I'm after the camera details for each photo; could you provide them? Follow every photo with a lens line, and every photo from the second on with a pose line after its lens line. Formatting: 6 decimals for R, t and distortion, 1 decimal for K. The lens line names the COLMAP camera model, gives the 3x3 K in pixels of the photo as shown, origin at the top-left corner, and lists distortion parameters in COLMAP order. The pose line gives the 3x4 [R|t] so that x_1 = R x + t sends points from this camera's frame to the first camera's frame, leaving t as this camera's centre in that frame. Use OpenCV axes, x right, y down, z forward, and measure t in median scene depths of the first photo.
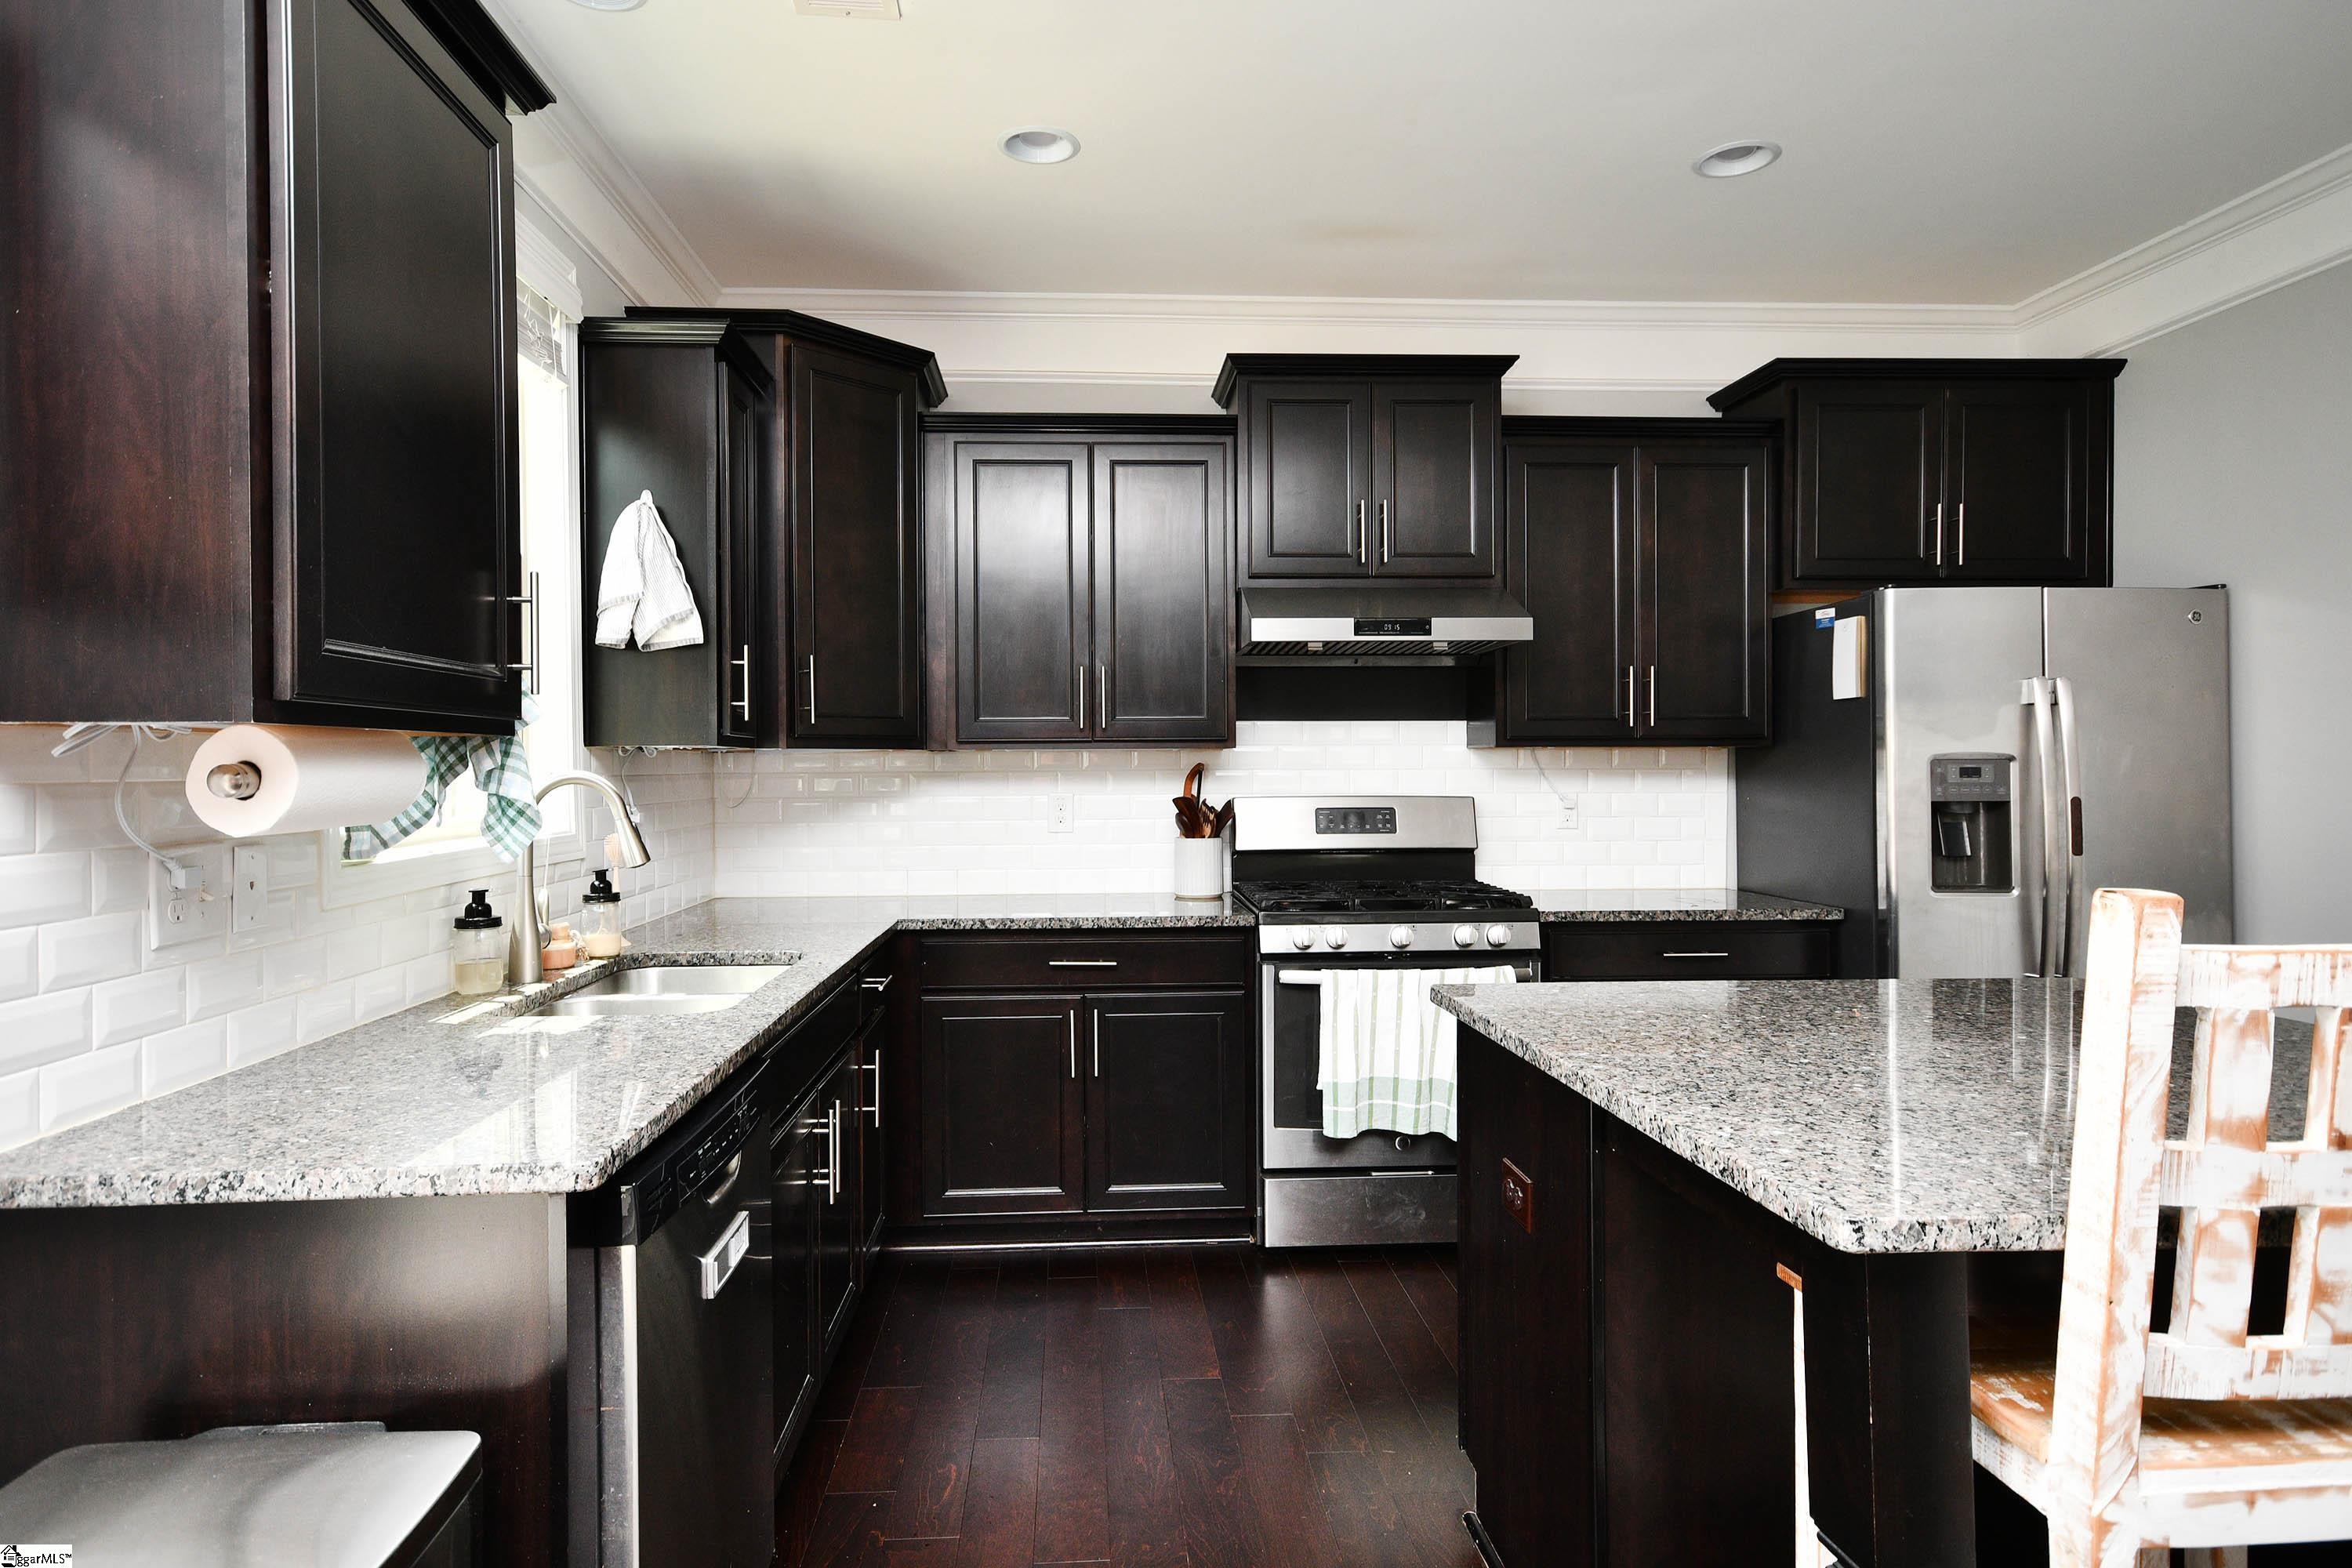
lens RADIAL K [[1322.3, 0, 1103.7], [0, 1322.3, 729.5], [0, 0, 1]] dist [0.017429, 0.000376]
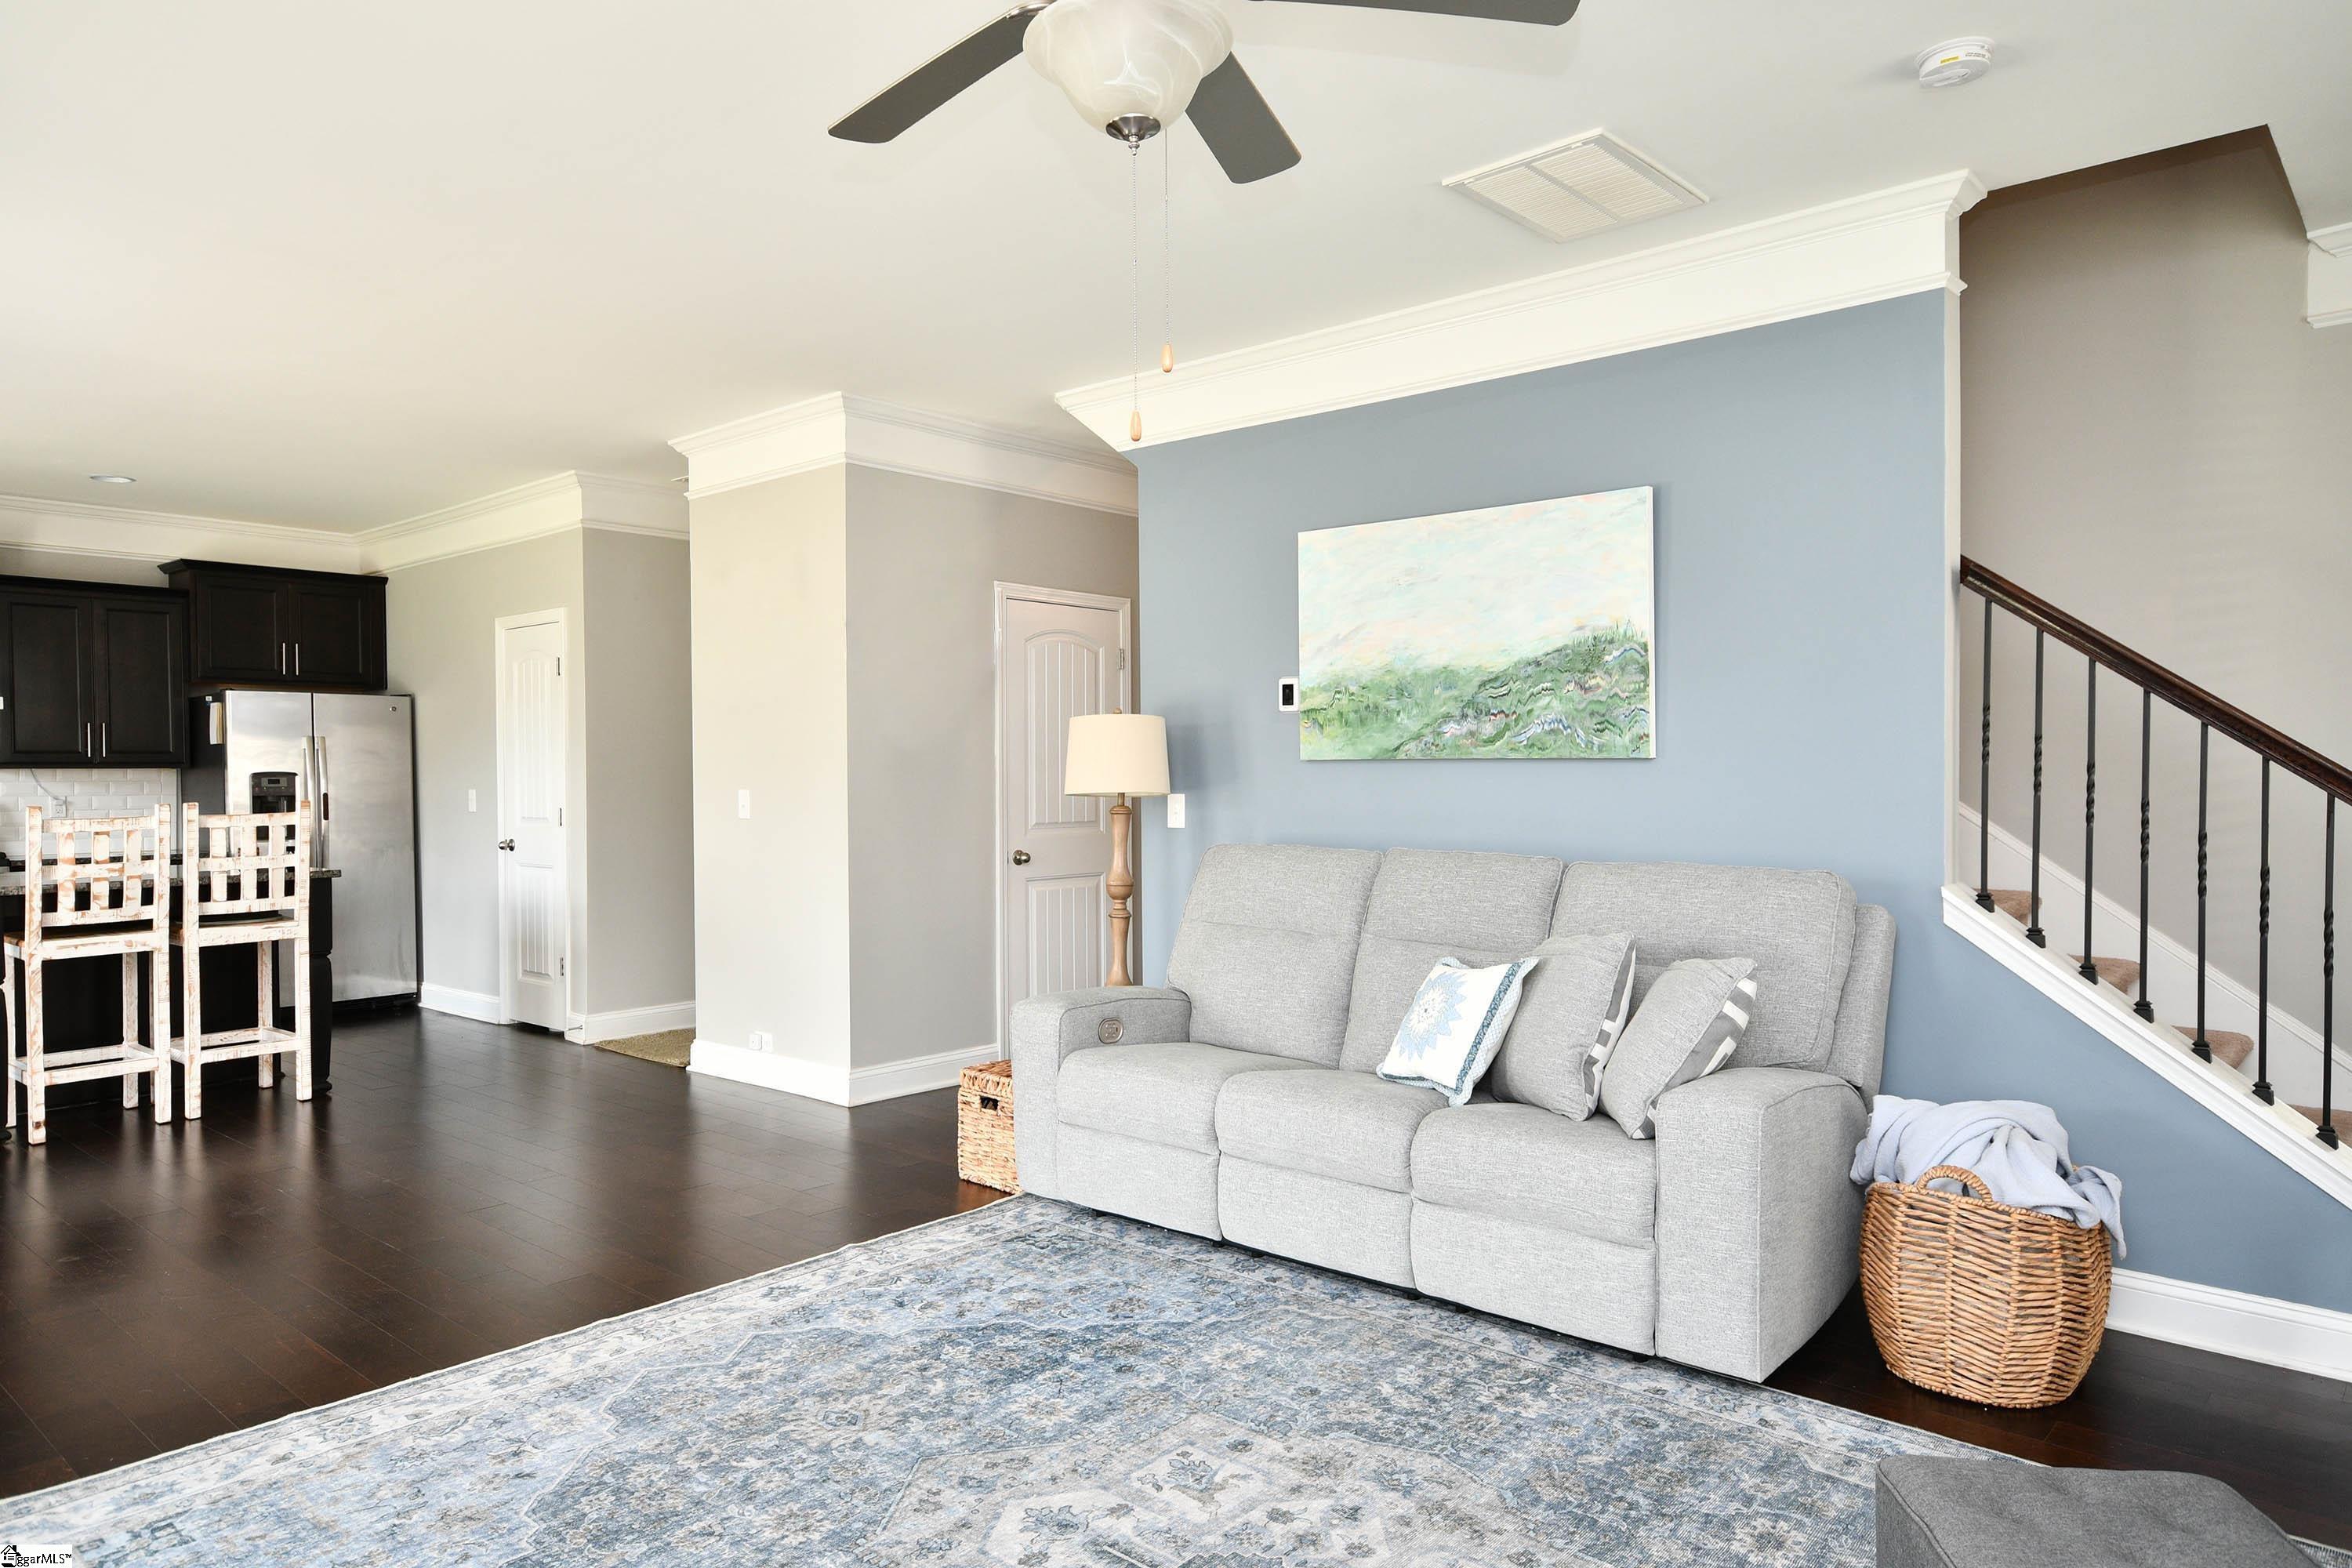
lens RADIAL K [[1475.2, 0, 1176.0], [0, 1475.2, 784.0], [0, 0, 1]] dist [0.027192, -0.000235]
pose [[0.680624, -0.007121, 0.732598, -0.086533], [-0.014898, 0.999611, 0.023558, -0.037924], [-0.732481, -0.026948, 0.680254, -1.557591]]
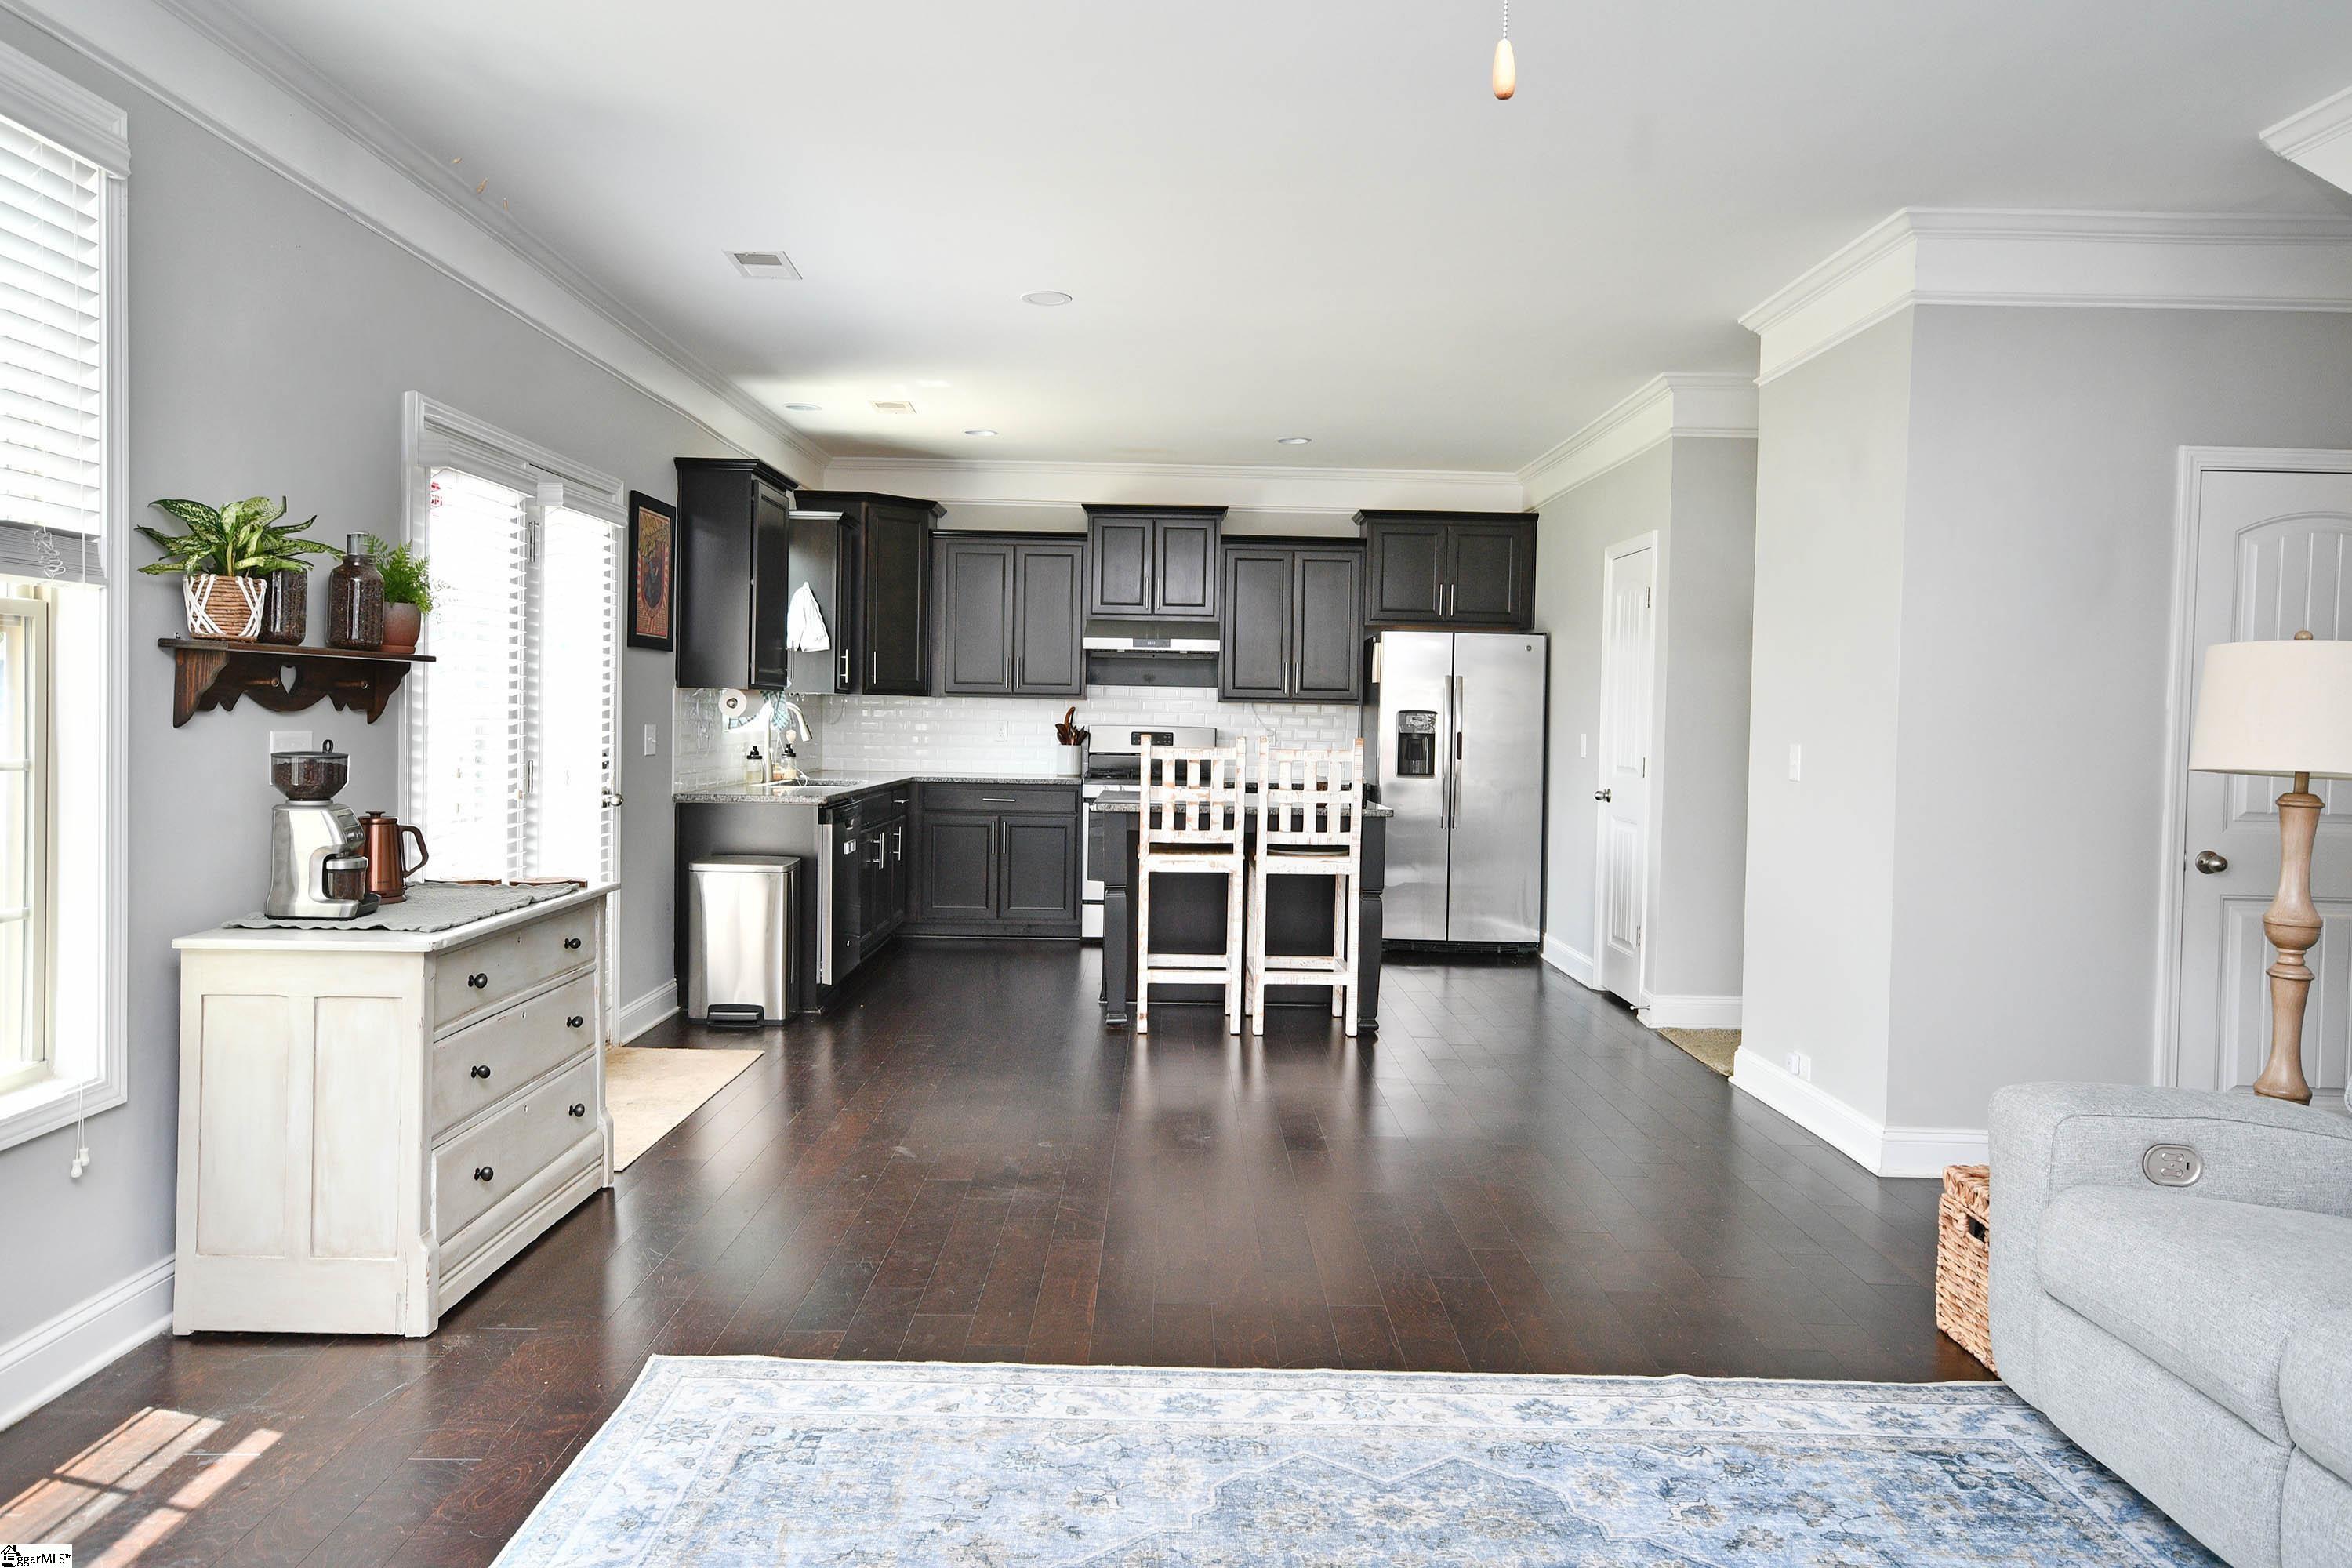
lens RADIAL K [[1567.9, 0, 1174.8], [0, 1567.9, 743.0], [0, 0, 1]] dist [-0.003592, 0.032667]
pose [[0.999522, 0.024878, -0.018330, 0.303230], [-0.023980, 0.998576, 0.047665, -0.039248], [0.019490, -0.047202, 0.998695, -1.468973]]
